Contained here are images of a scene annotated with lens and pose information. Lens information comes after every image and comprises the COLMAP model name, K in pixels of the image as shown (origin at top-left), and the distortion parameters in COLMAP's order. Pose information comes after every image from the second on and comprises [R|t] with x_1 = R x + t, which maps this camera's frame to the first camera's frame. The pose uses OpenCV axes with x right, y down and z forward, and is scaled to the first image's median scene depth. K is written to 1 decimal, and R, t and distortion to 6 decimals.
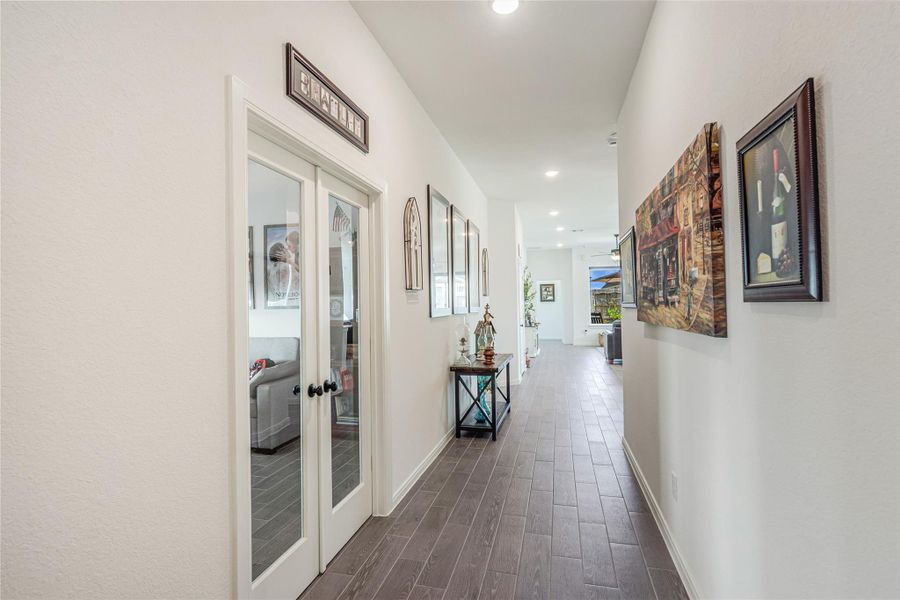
lens RADIAL K [[444.3, 0, 446.6], [0, 444.3, 298.2], [0, 0, 1]] dist [-0.003209, -0.000690]
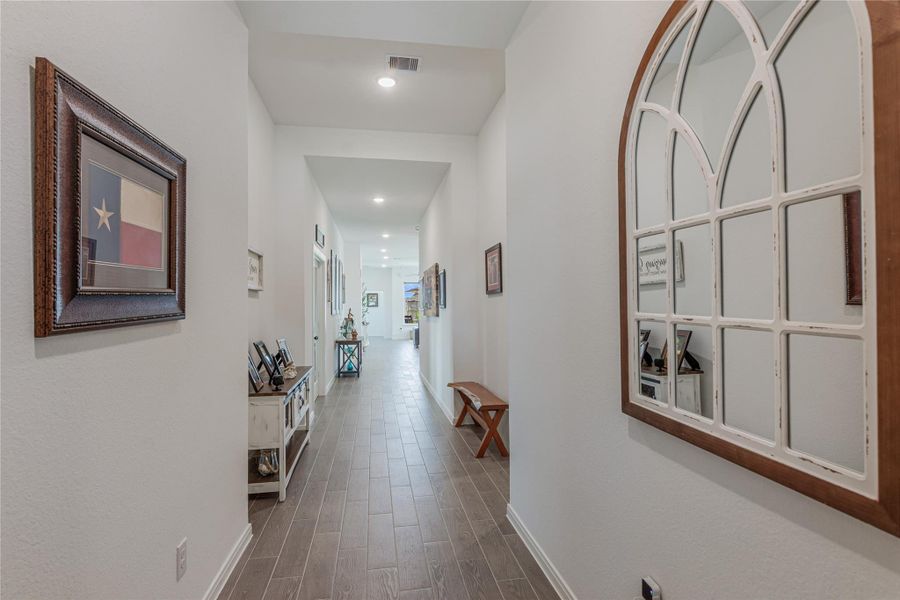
lens RADIAL K [[444.3, 0, 446.6], [0, 444.3, 298.2], [0, 0, 1]] dist [-0.003209, -0.000690]
pose [[0.917084, 0.019600, 0.398213, -0.285358], [-0.015210, 0.999784, -0.014180, -0.008512], [-0.398404, 0.006948, 0.917184, -0.853683]]
